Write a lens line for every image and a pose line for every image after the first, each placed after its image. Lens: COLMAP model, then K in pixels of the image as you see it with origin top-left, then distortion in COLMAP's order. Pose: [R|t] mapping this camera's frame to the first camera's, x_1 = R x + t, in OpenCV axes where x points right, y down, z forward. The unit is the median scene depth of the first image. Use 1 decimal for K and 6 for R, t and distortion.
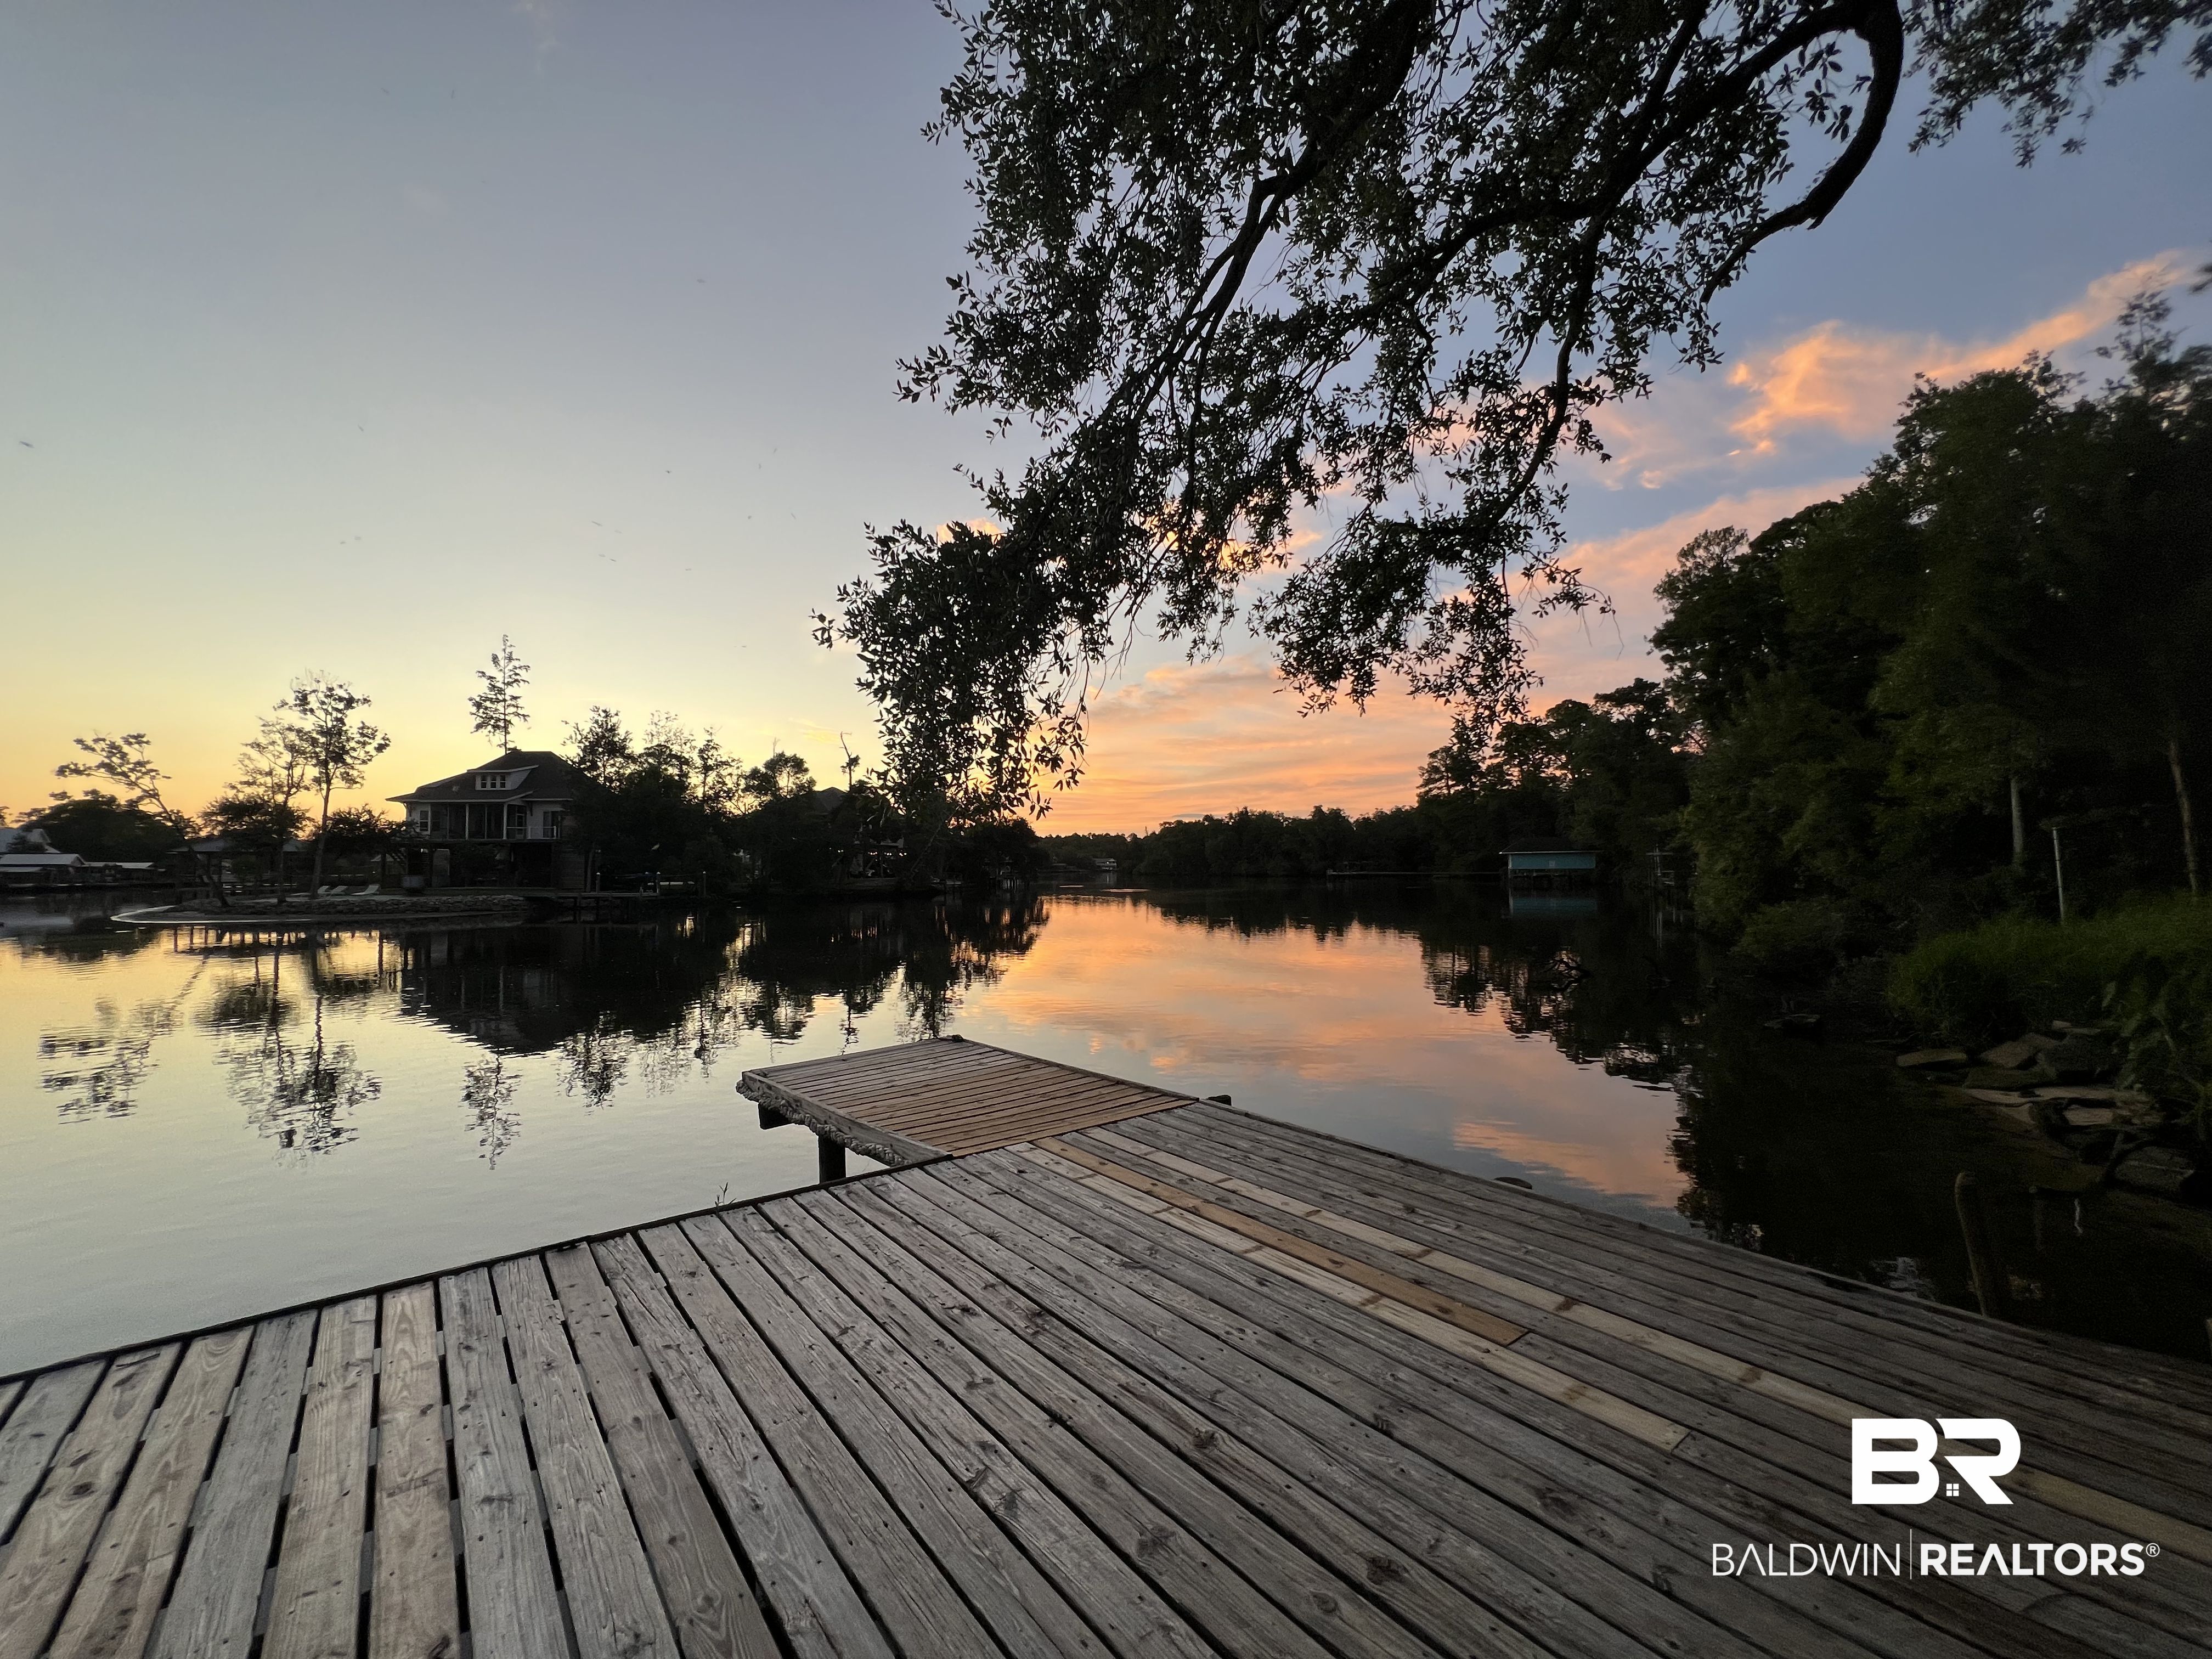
lens RADIAL K [[885.6, 0, 1092.7], [0, 885.6, 826.8], [0, 0, 1]] dist [-0.004047, 0.000727]
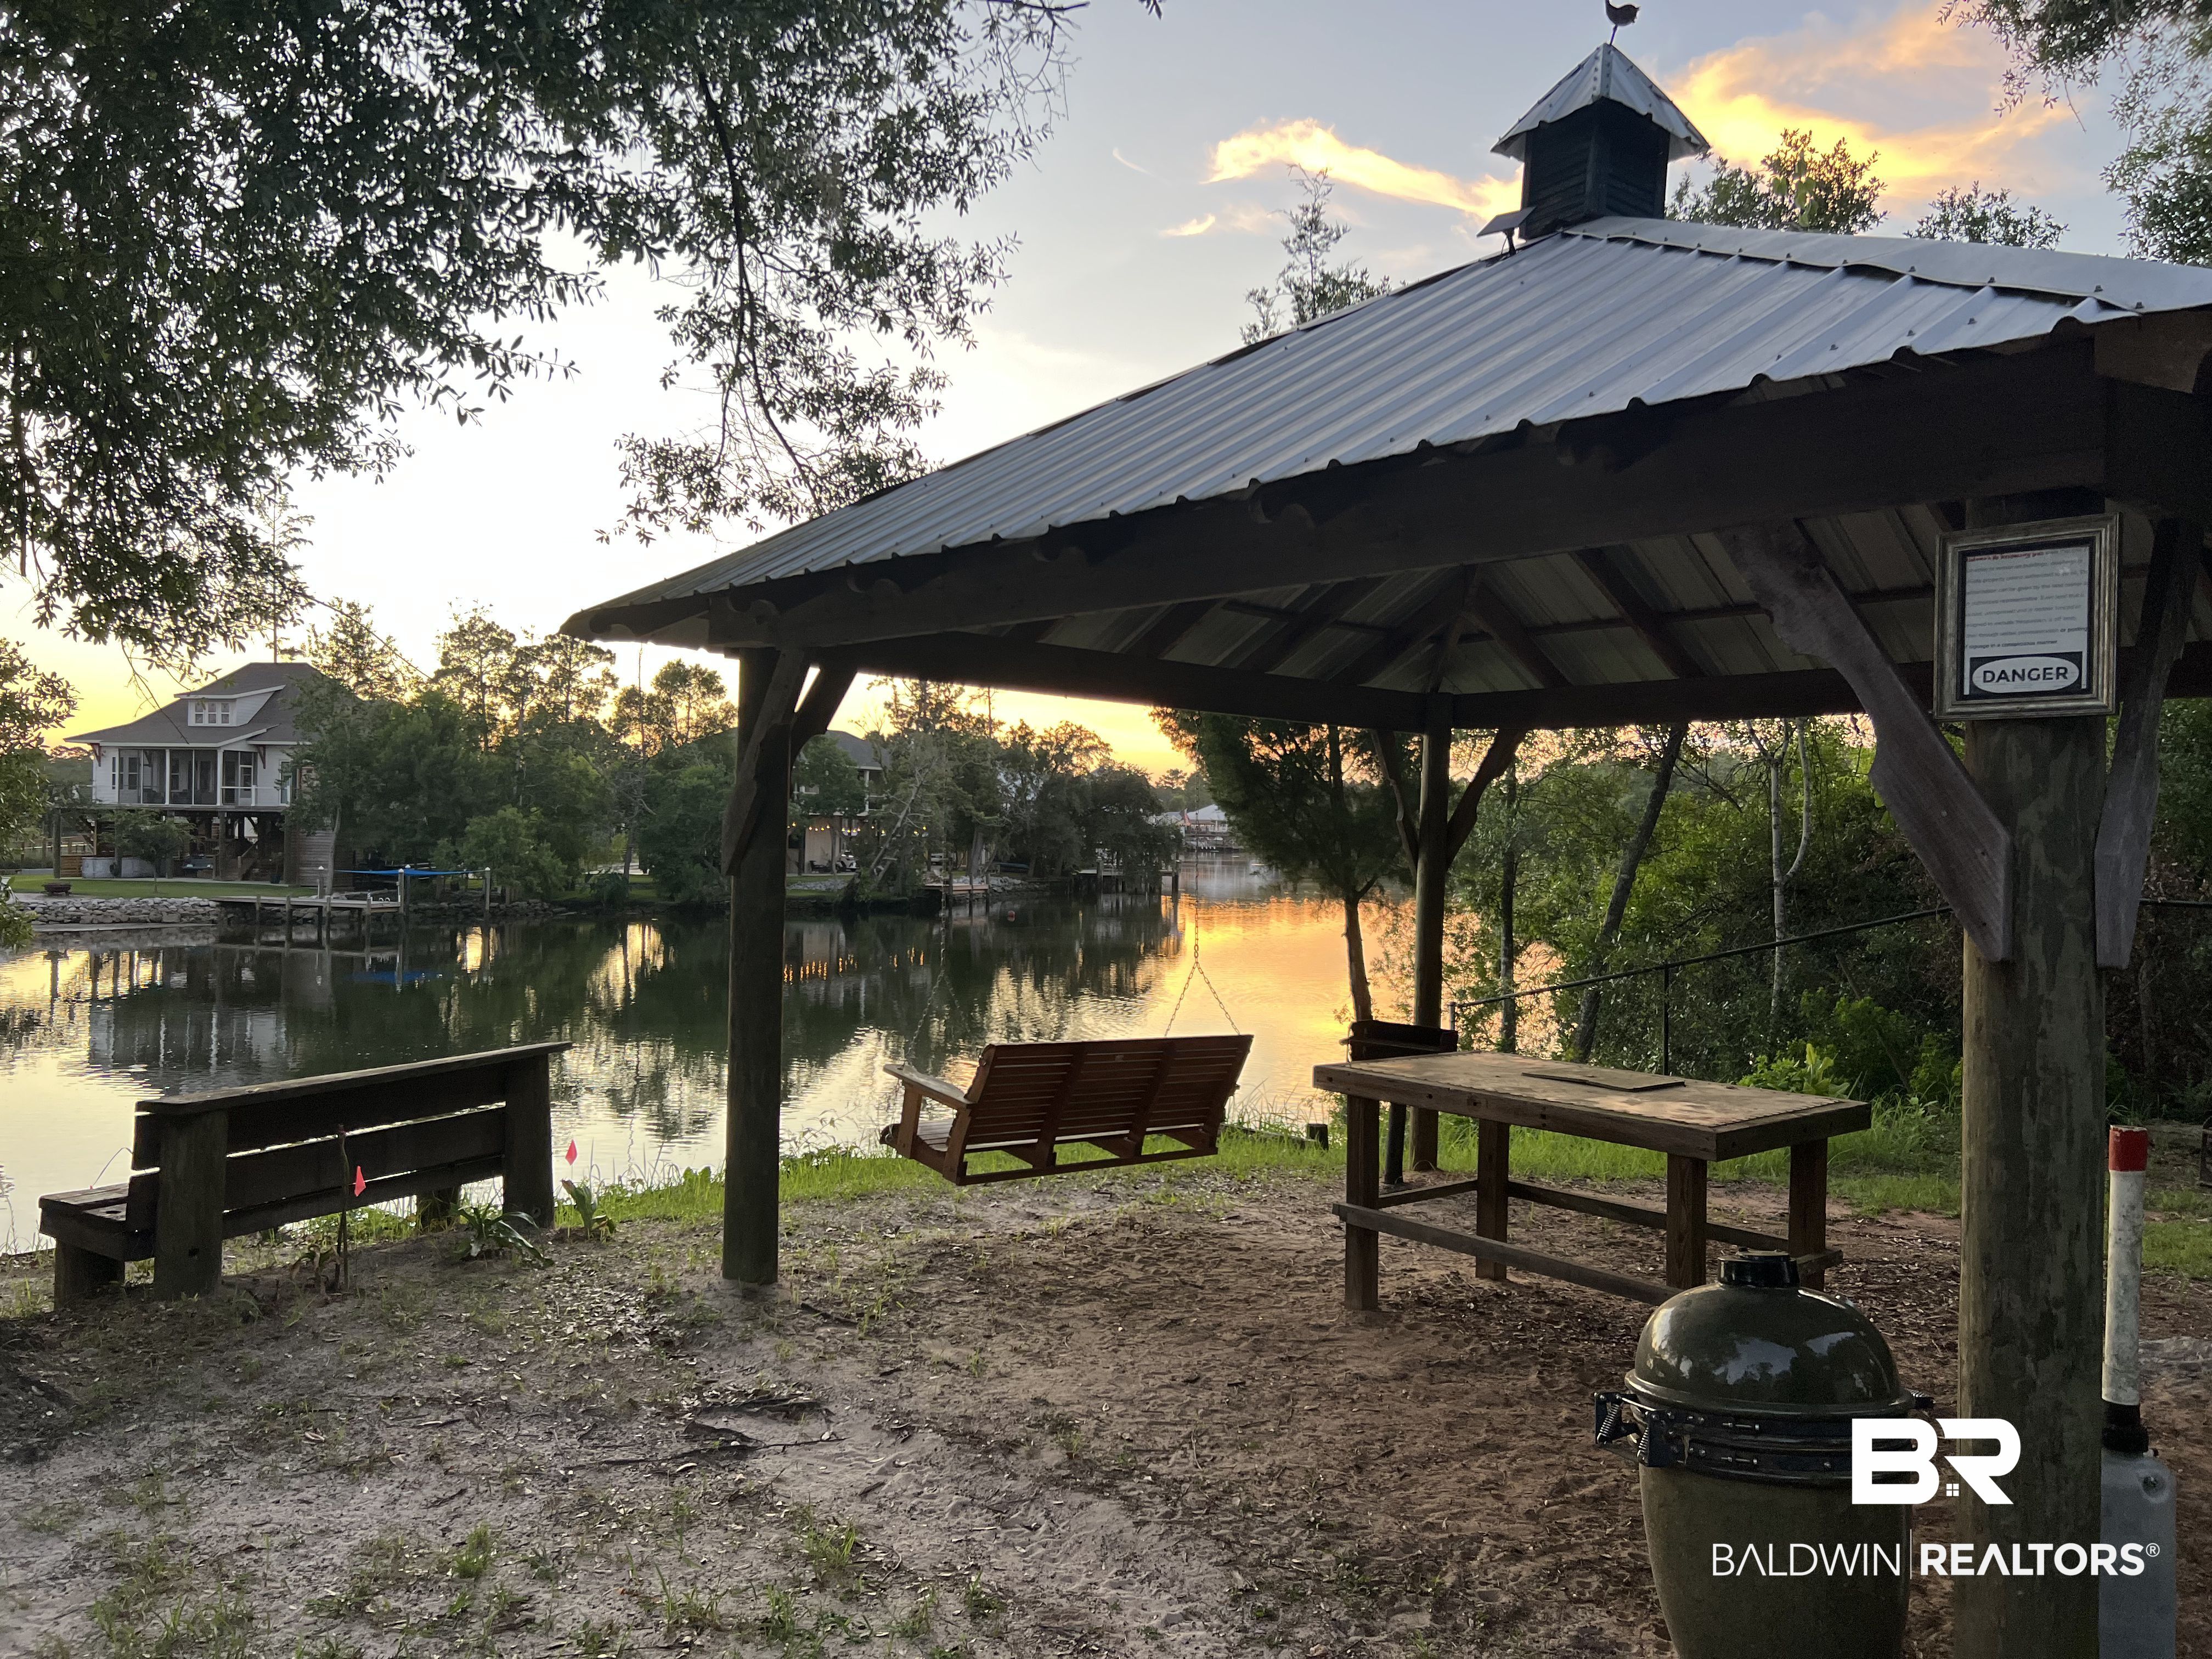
lens RADIAL K [[1655.3, 0, 1107.2], [0, 1655.3, 833.9], [0, 0, 1]] dist [0.037421, -0.031392]
pose [[0.977935, 0.025167, -0.207388, 0.183118], [-0.016043, 0.998833, 0.045562, -0.026524], [0.208292, -0.041230, 0.977197, -0.037565]]
